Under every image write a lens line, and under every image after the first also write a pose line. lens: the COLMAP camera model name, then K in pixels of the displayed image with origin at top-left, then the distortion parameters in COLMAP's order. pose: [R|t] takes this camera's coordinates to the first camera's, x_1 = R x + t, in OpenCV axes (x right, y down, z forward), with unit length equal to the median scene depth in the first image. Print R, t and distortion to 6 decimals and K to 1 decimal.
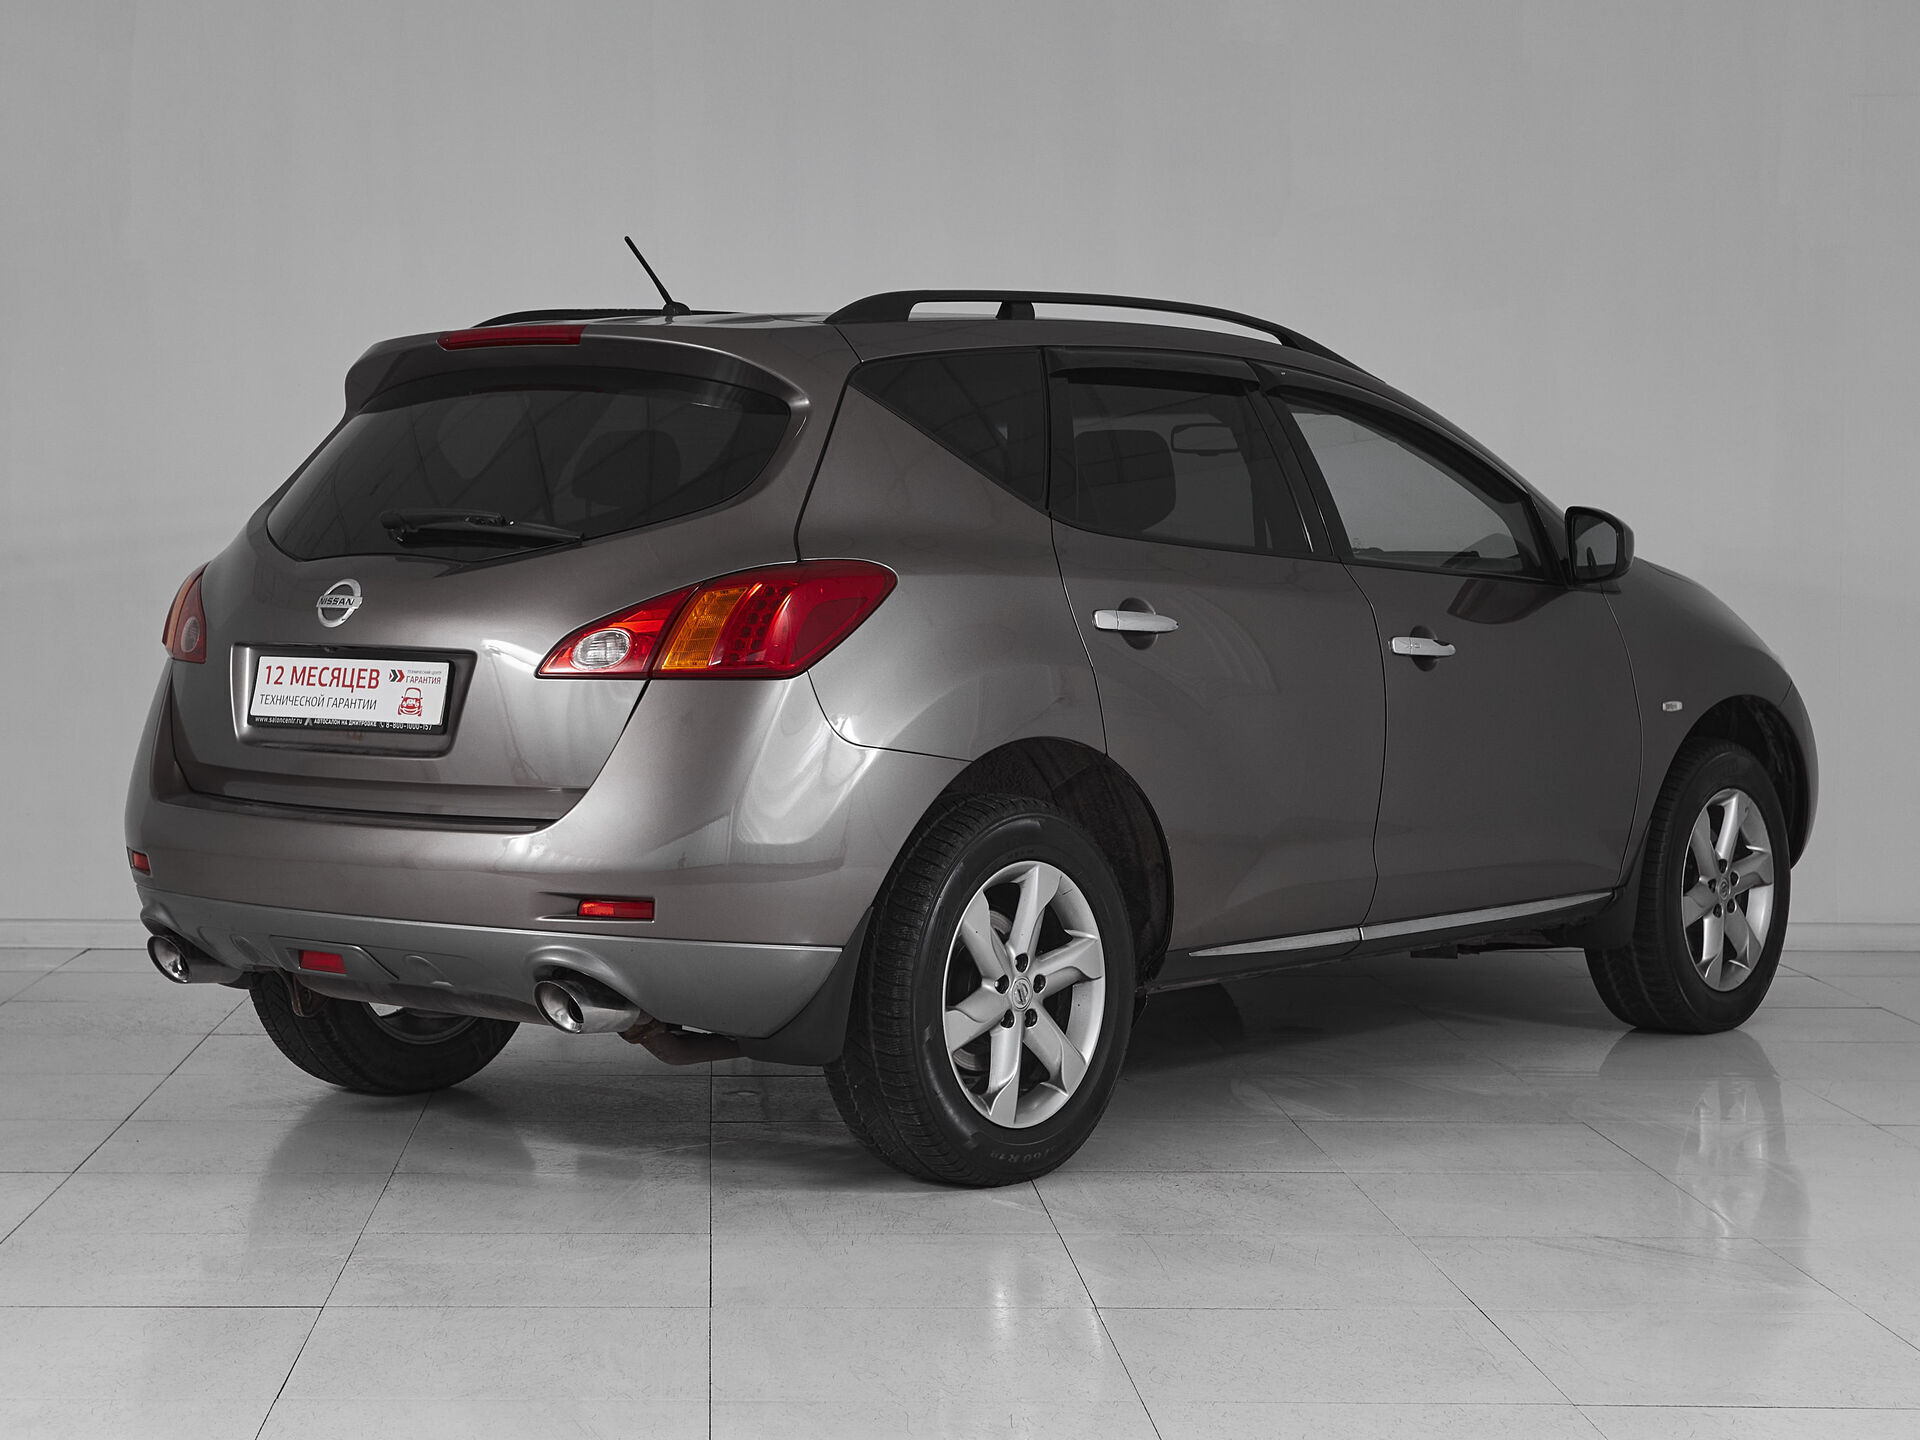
lens RADIAL K [[2985.2, 0, 960.0], [0, 2985.2, 720.0], [0, 0, 1]] dist [0.200354, 0.000611]
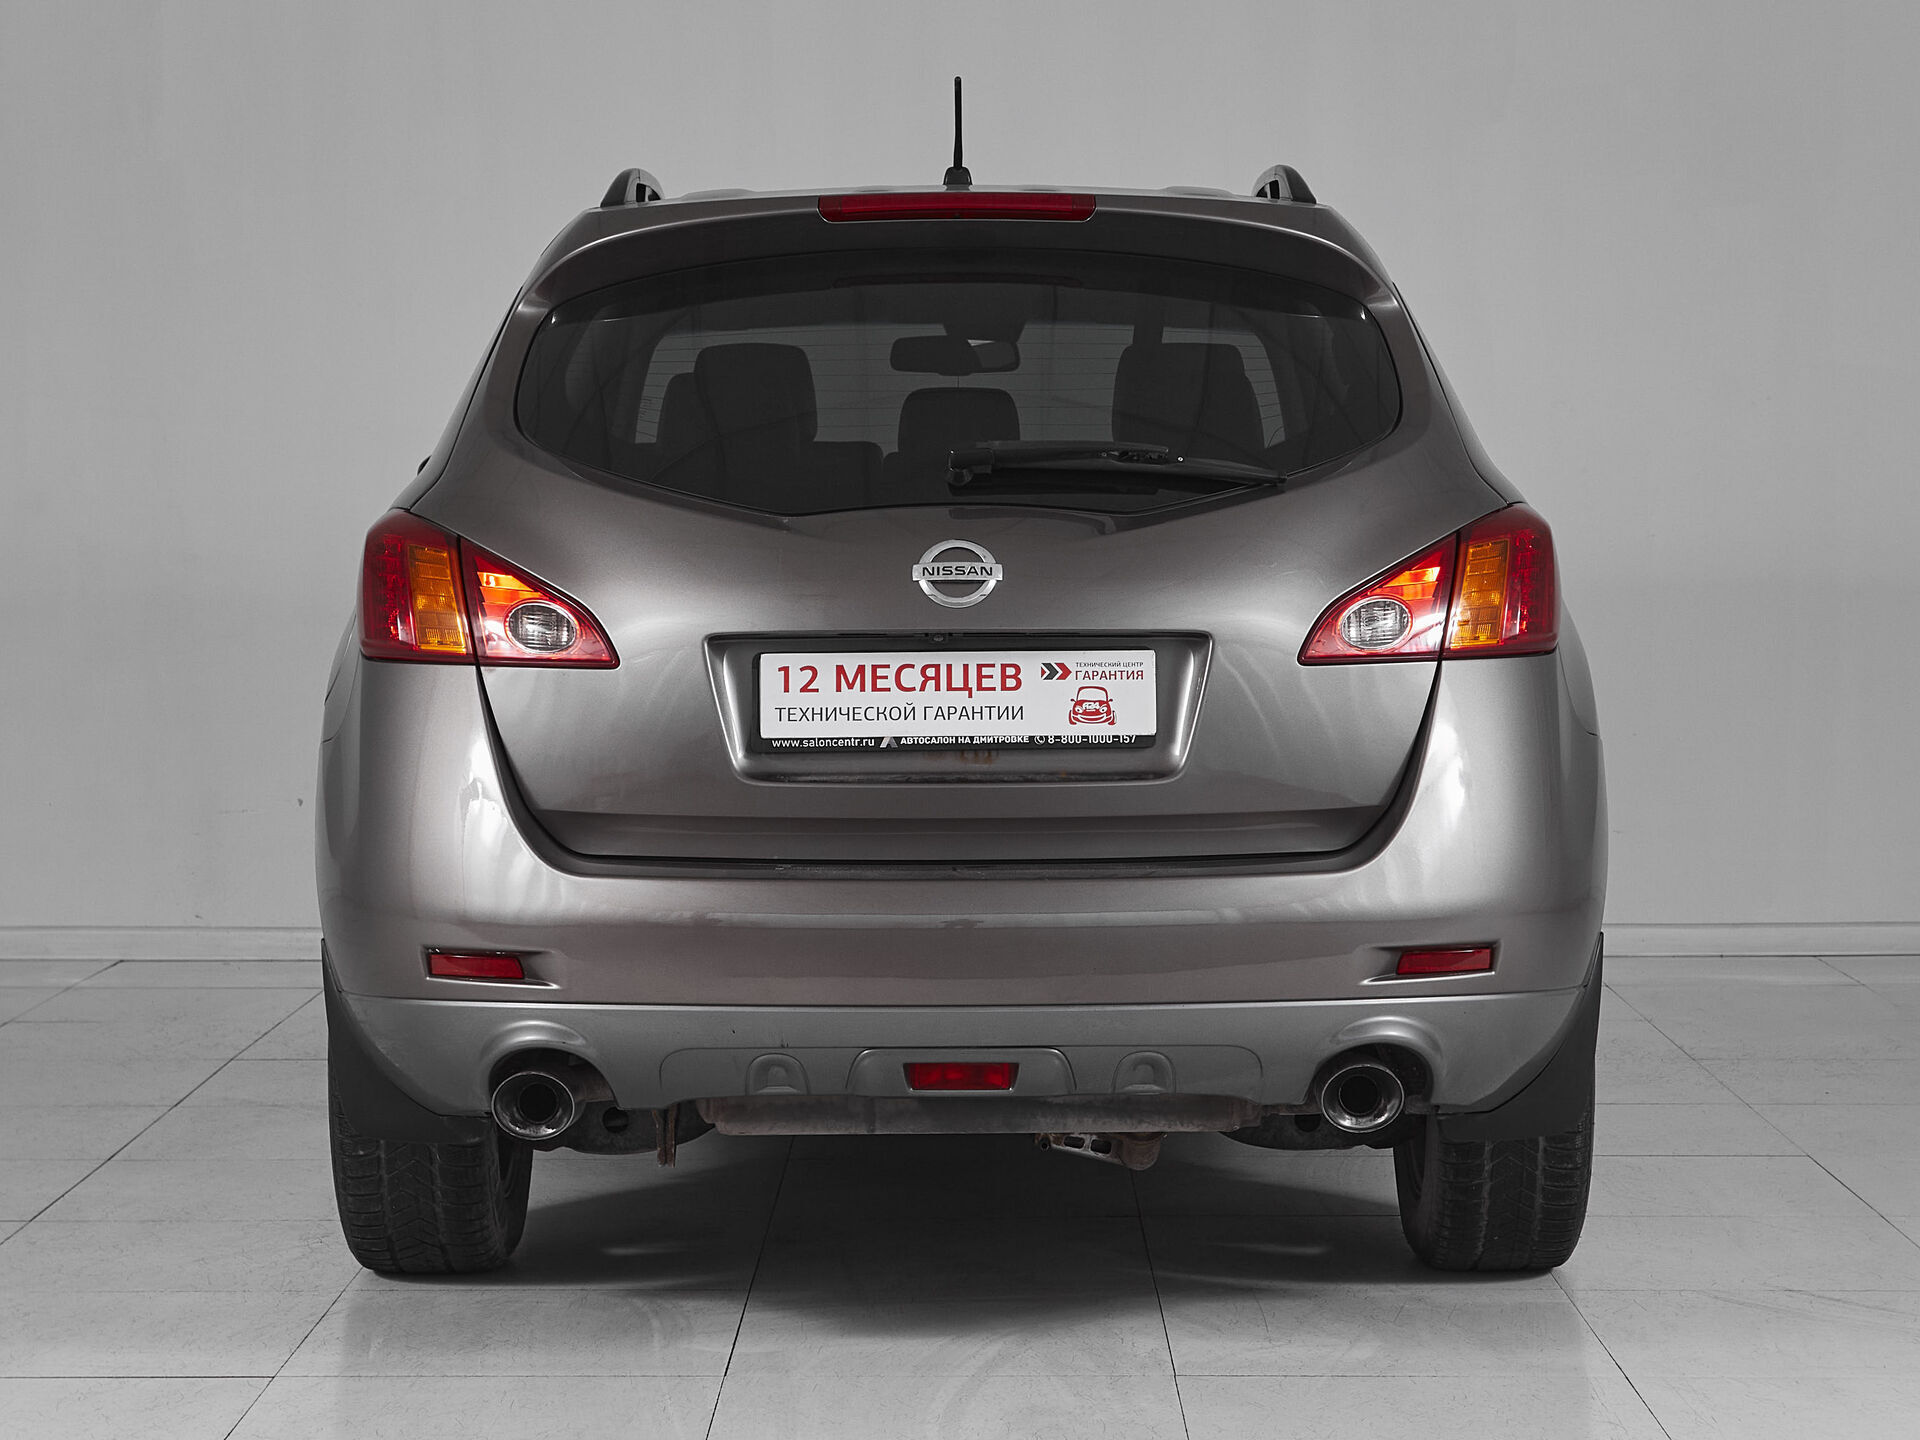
lens RADIAL K [[2985.2, 0, 960.0], [0, 2985.2, 720.0], [0, 0, 1]] dist [0.200354, 0.000611]
pose [[0.789773, -0.055862, 0.610851, -0.639249], [0.043804, 0.998438, 0.034673, -0.028628], [-0.611833, -0.000627, 0.790986, 0.439715]]
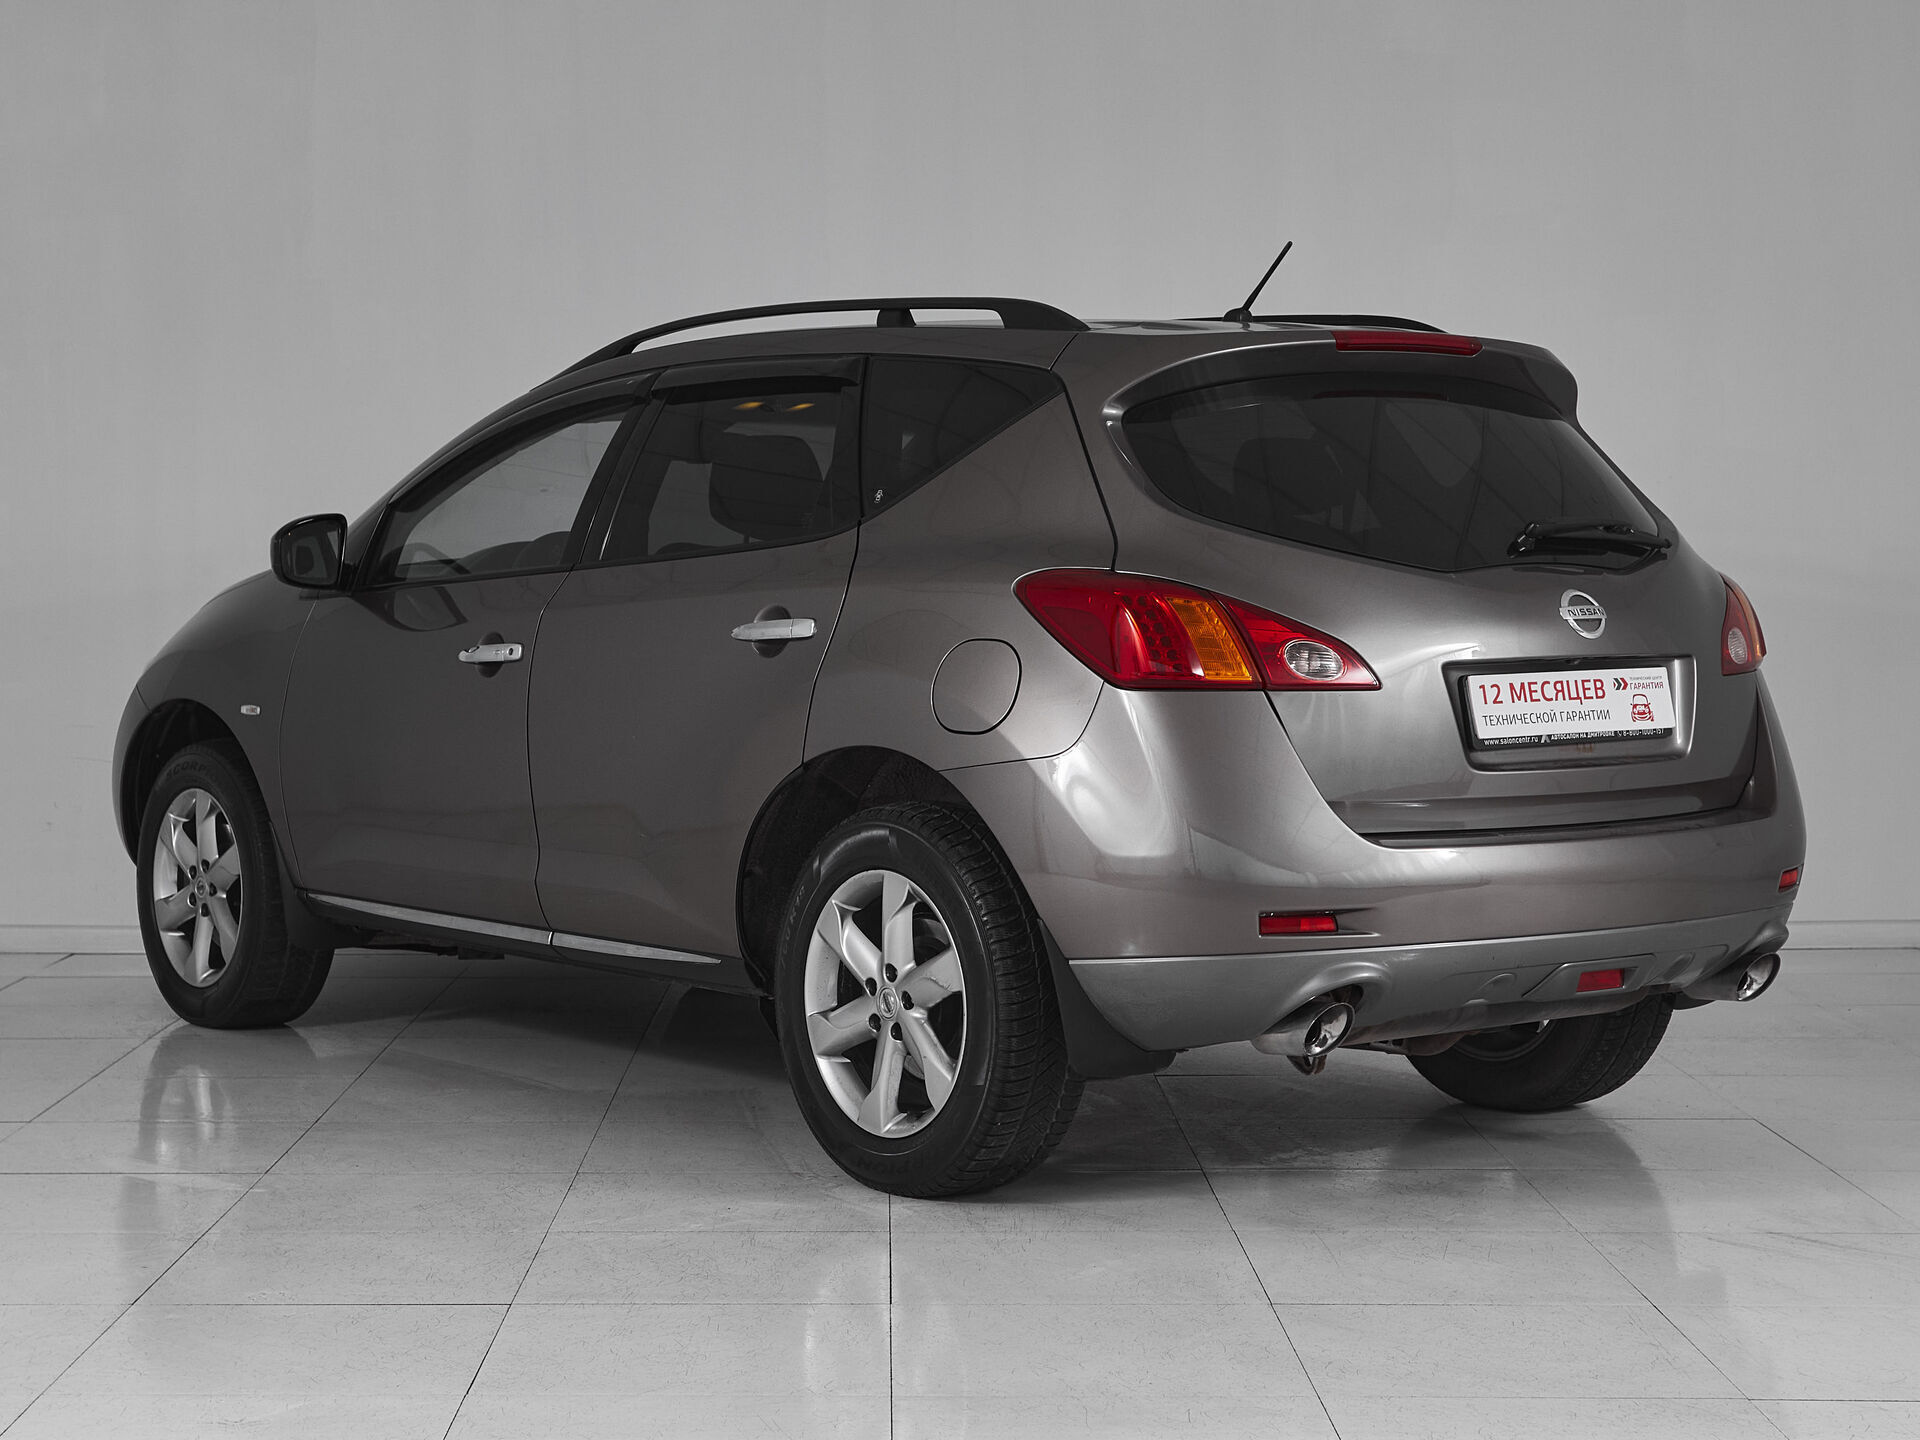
lens RADIAL K [[2985.2, 0, 960.0], [0, 2985.2, 720.0], [0, 0, 1]] dist [0.200354, 0.000611]
pose [[0.250897, -0.058219, 0.966262, -1.206011], [0.056760, 0.997357, 0.045354, -0.060324], [-0.966348, 0.043466, 0.253538, 0.948179]]
